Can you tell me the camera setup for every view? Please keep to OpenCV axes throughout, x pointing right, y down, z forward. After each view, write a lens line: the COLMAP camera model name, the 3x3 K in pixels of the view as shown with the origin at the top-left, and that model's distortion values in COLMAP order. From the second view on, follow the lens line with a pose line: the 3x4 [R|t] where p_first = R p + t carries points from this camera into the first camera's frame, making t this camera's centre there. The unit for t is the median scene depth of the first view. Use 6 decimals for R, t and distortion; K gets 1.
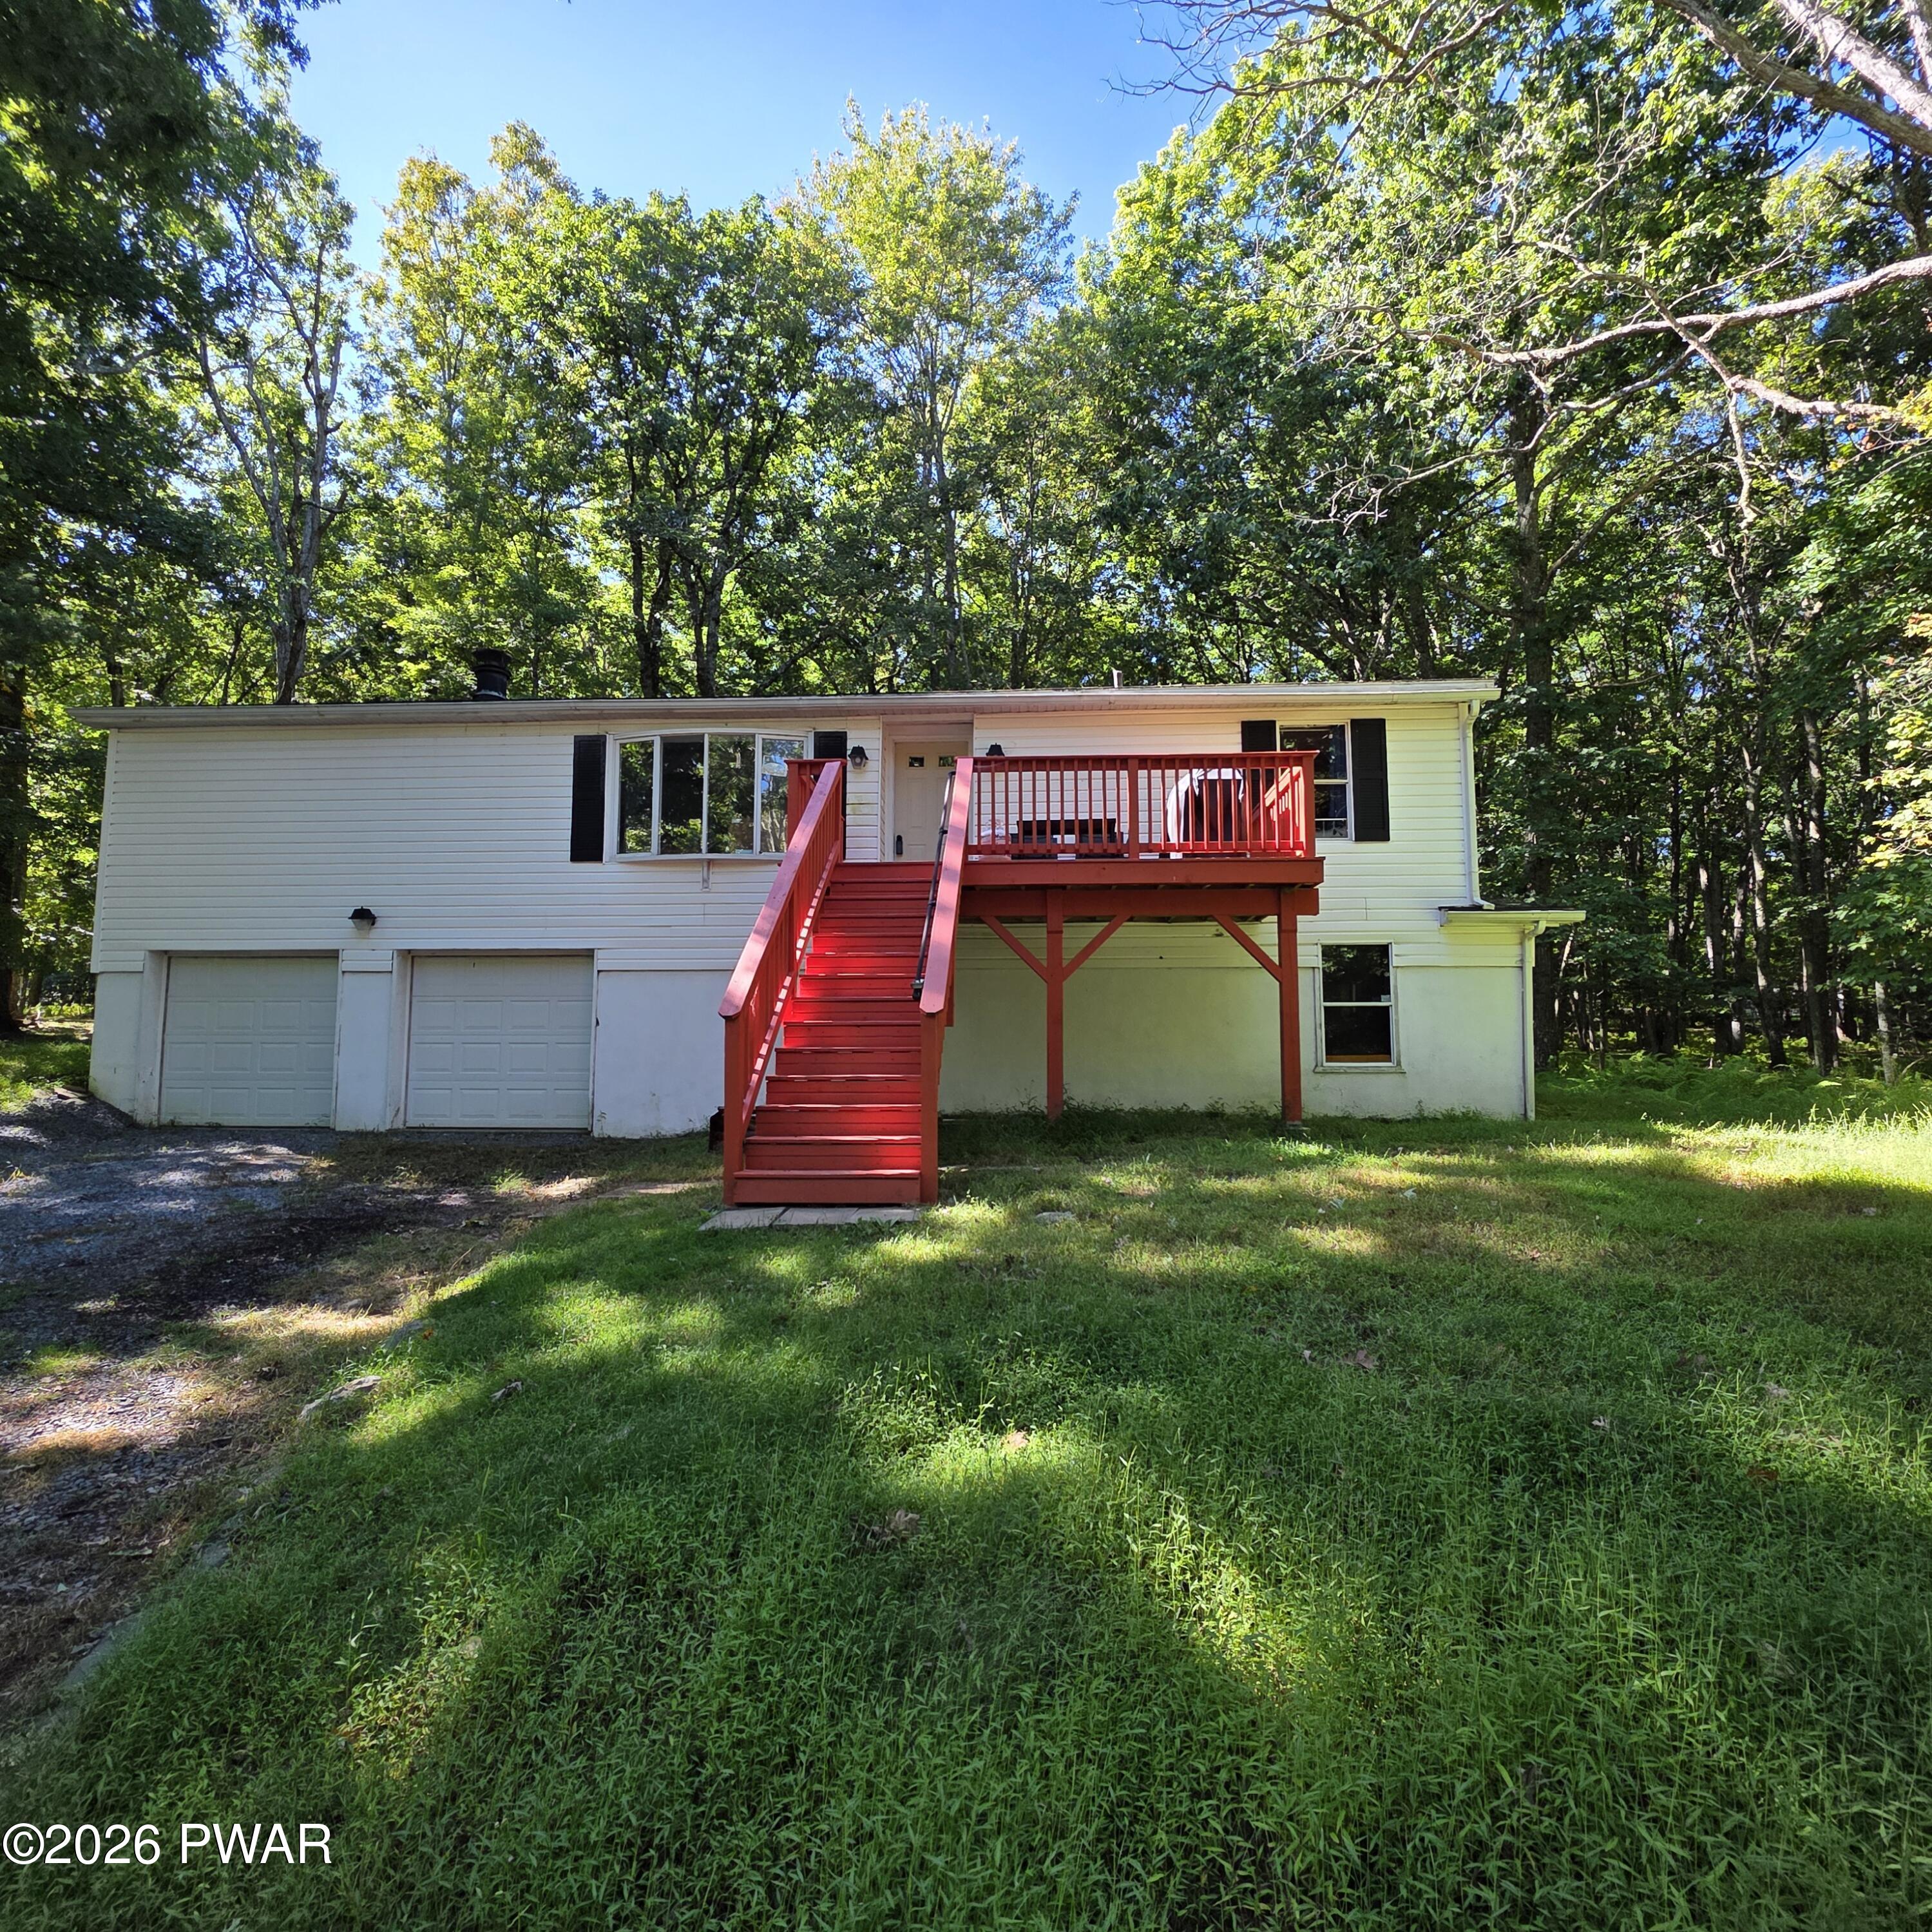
lens RADIAL K [[1021.6, 0, 910.8], [0, 1021.6, 966.9], [0, 0, 1]] dist [0.026235, -0.000100]
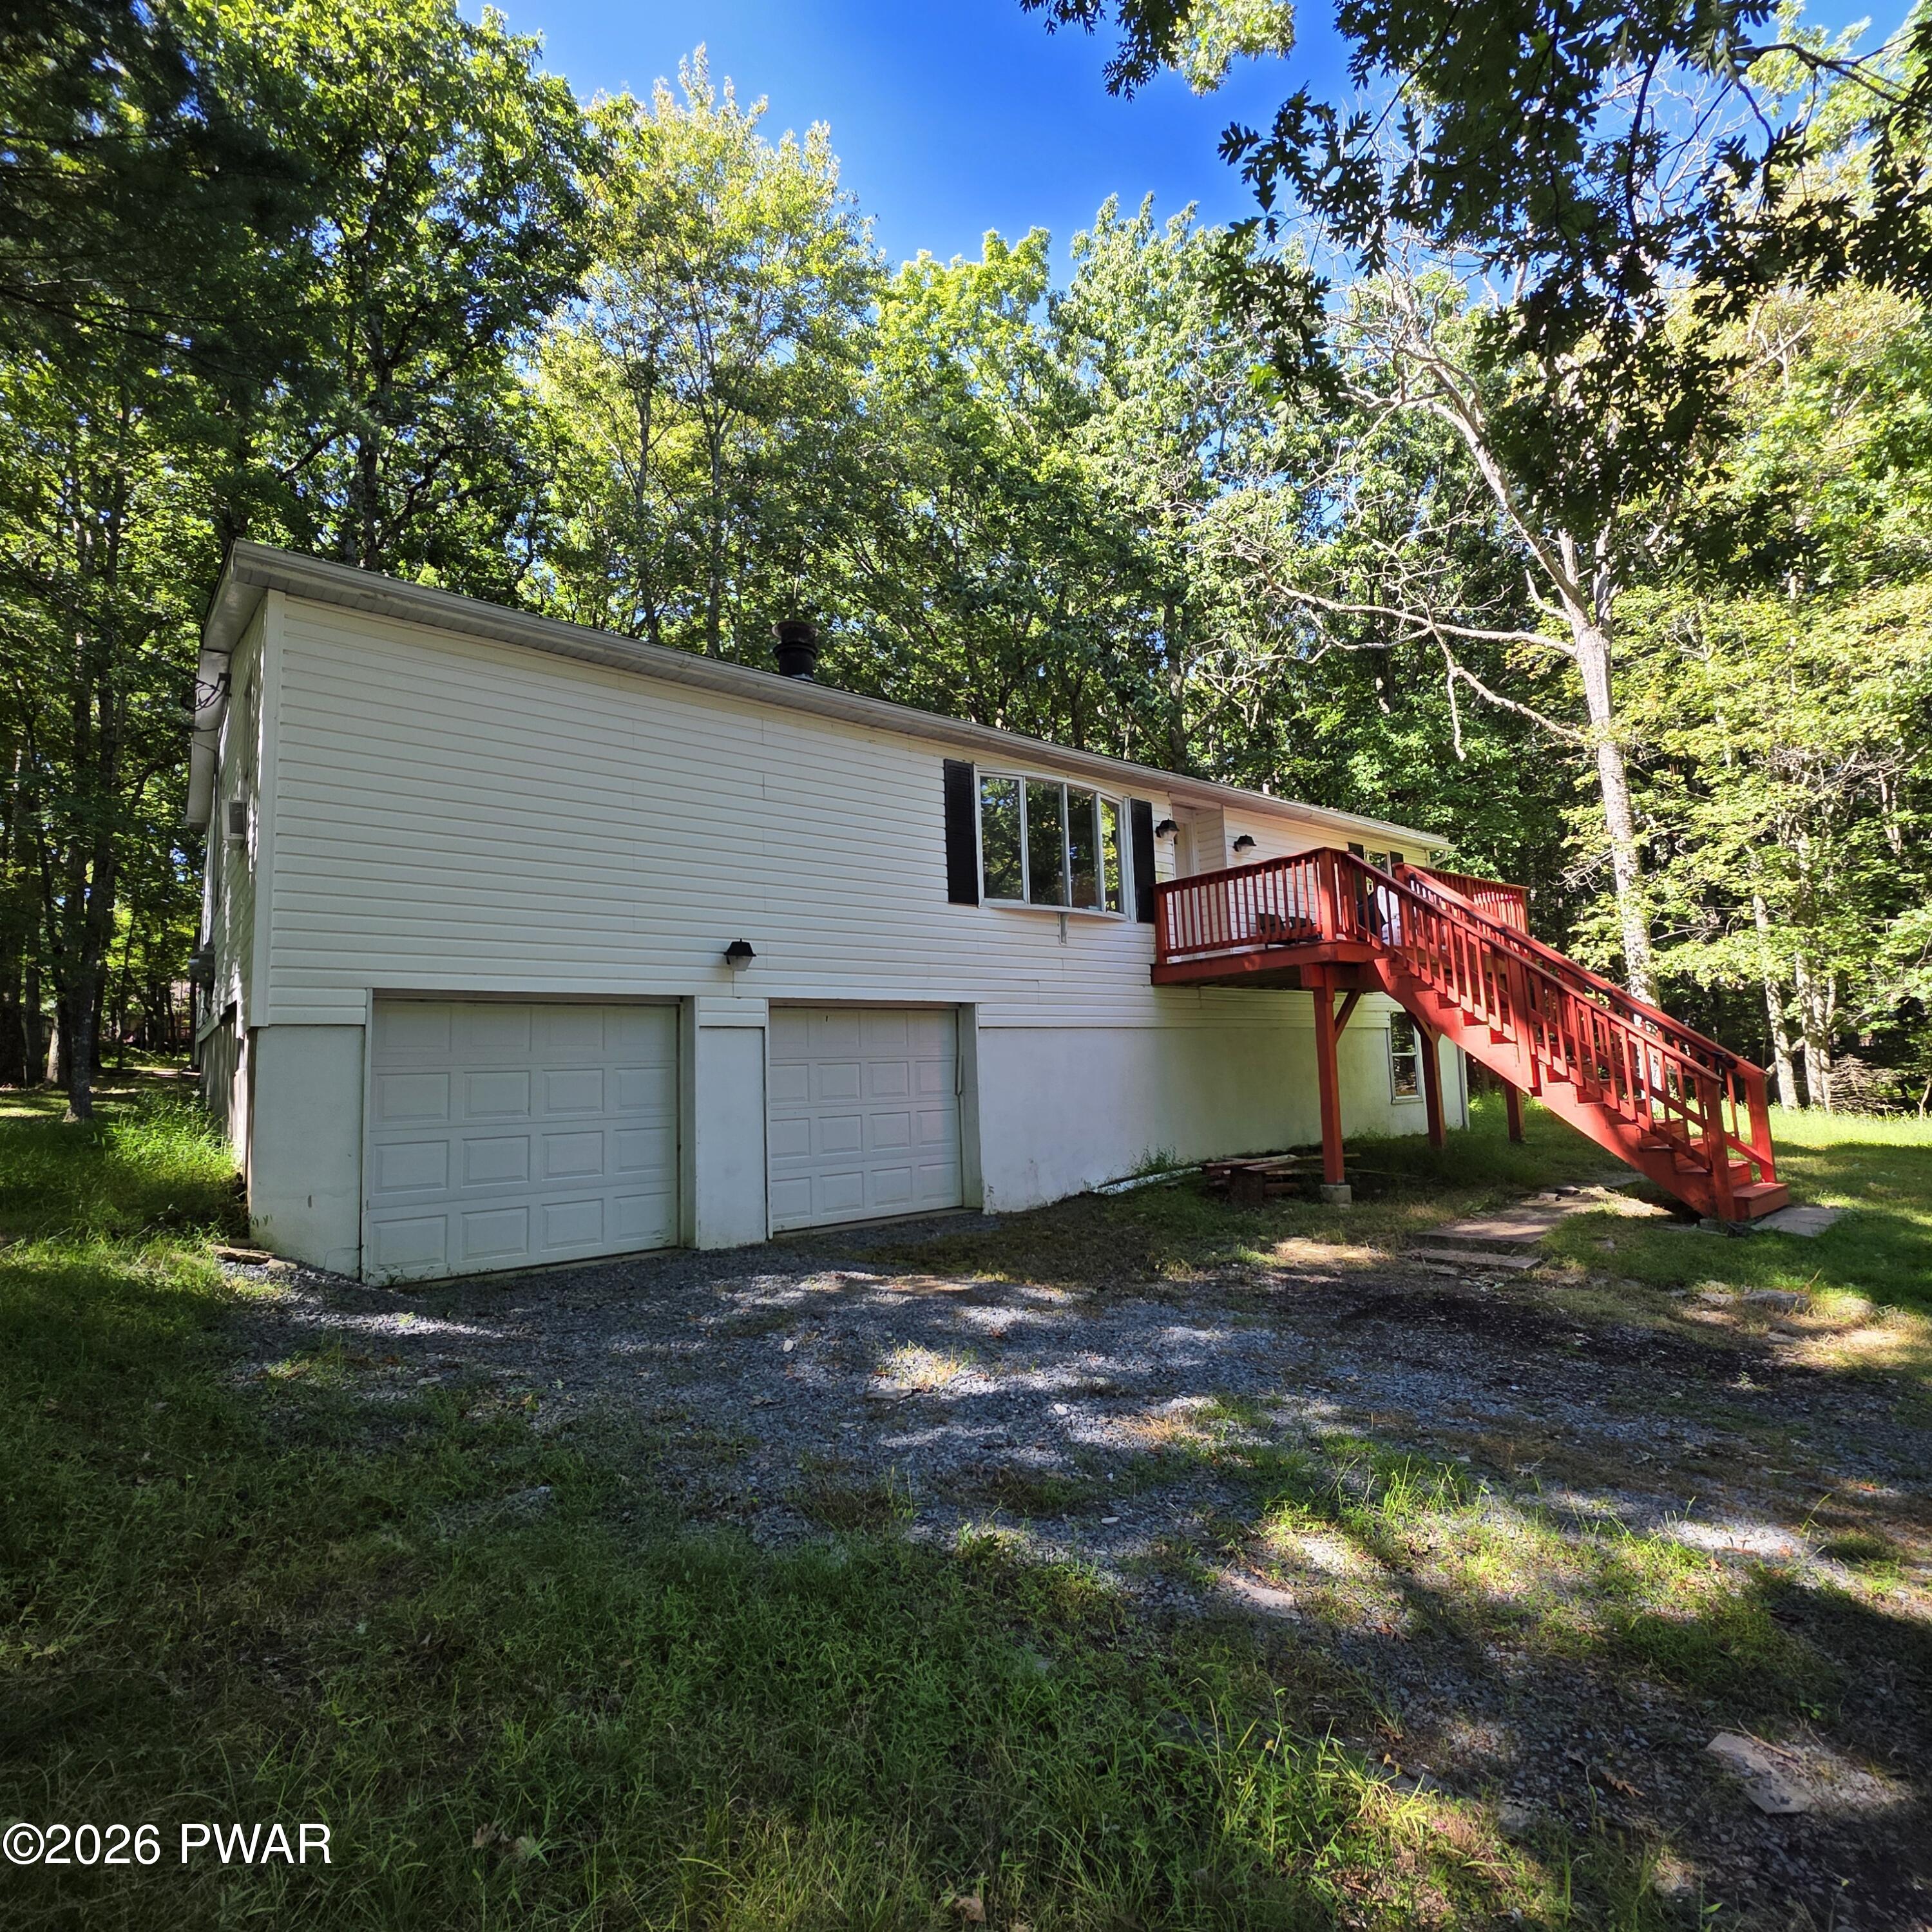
lens RADIAL K [[1021.6, 0, 910.8], [0, 1021.6, 966.9], [0, 0, 1]] dist [0.026235, -0.000100]
pose [[0.733766, 0.040680, 0.678184, -0.944570], [-0.028018, 0.999168, -0.029619, -0.020722], [-0.678825, 0.002732, 0.734295, 0.379992]]
